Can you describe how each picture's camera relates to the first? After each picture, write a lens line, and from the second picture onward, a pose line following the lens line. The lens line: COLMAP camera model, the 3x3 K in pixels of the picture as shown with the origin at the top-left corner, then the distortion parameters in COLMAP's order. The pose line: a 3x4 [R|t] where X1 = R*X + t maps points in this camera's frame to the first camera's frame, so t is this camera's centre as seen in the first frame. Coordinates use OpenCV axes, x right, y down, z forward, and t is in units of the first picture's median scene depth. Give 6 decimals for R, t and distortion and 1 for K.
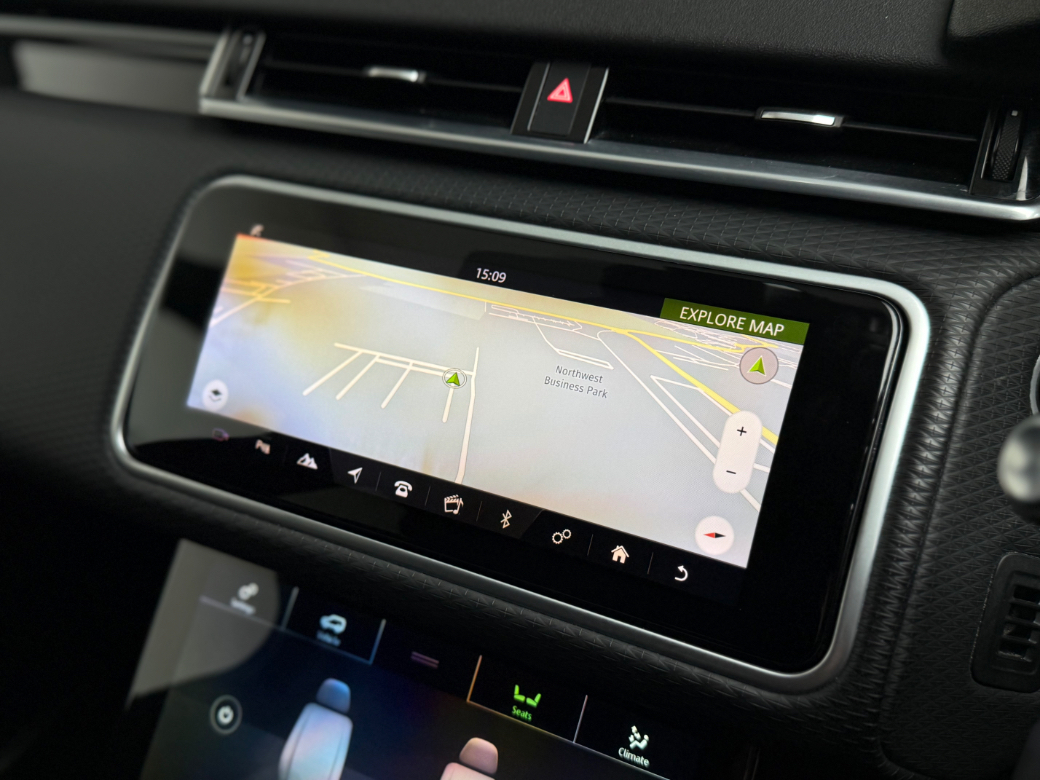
lens RADIAL K [[921.1, 0, 522.5], [0, 921.1, 391.2], [0, 0, 1]] dist [0.030085, -0.050197]
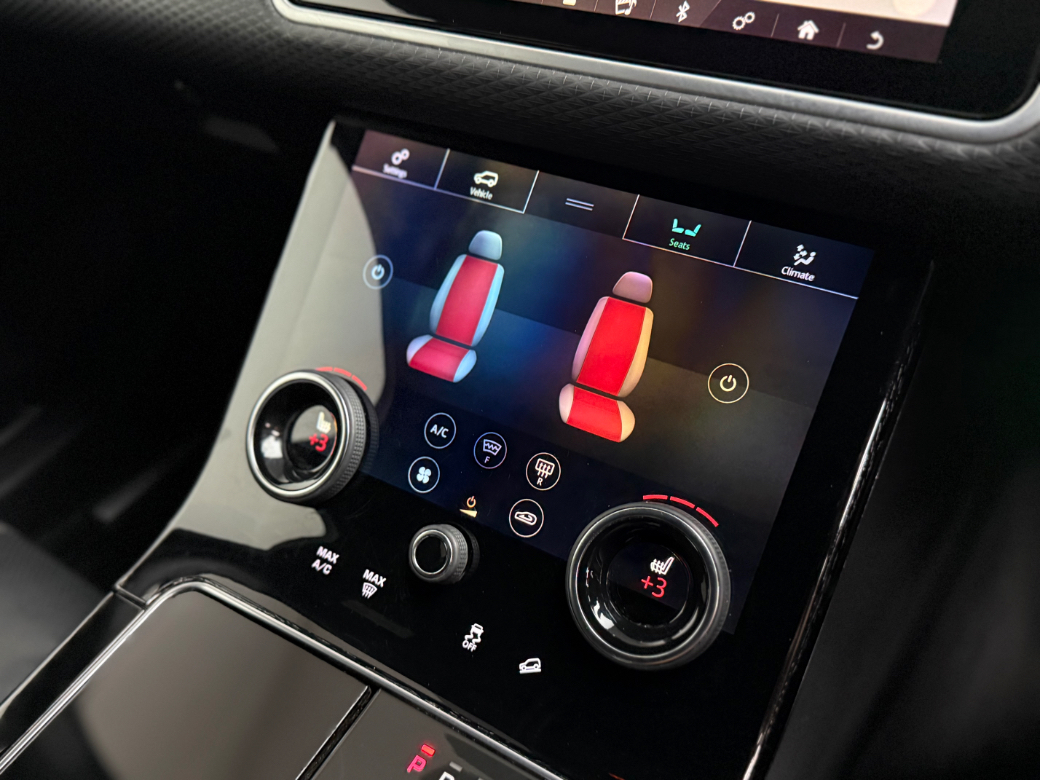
lens RADIAL K [[921.1, 0, 516.4], [0, 921.1, 391.6], [0, 0, 1]] dist [0.030085, -0.050197]
pose [[0.993835, 0.056532, -0.095373, -0.070772], [-0.046375, 0.993333, 0.105545, 0.407964], [0.100704, -0.100471, 0.989830, -0.005170]]
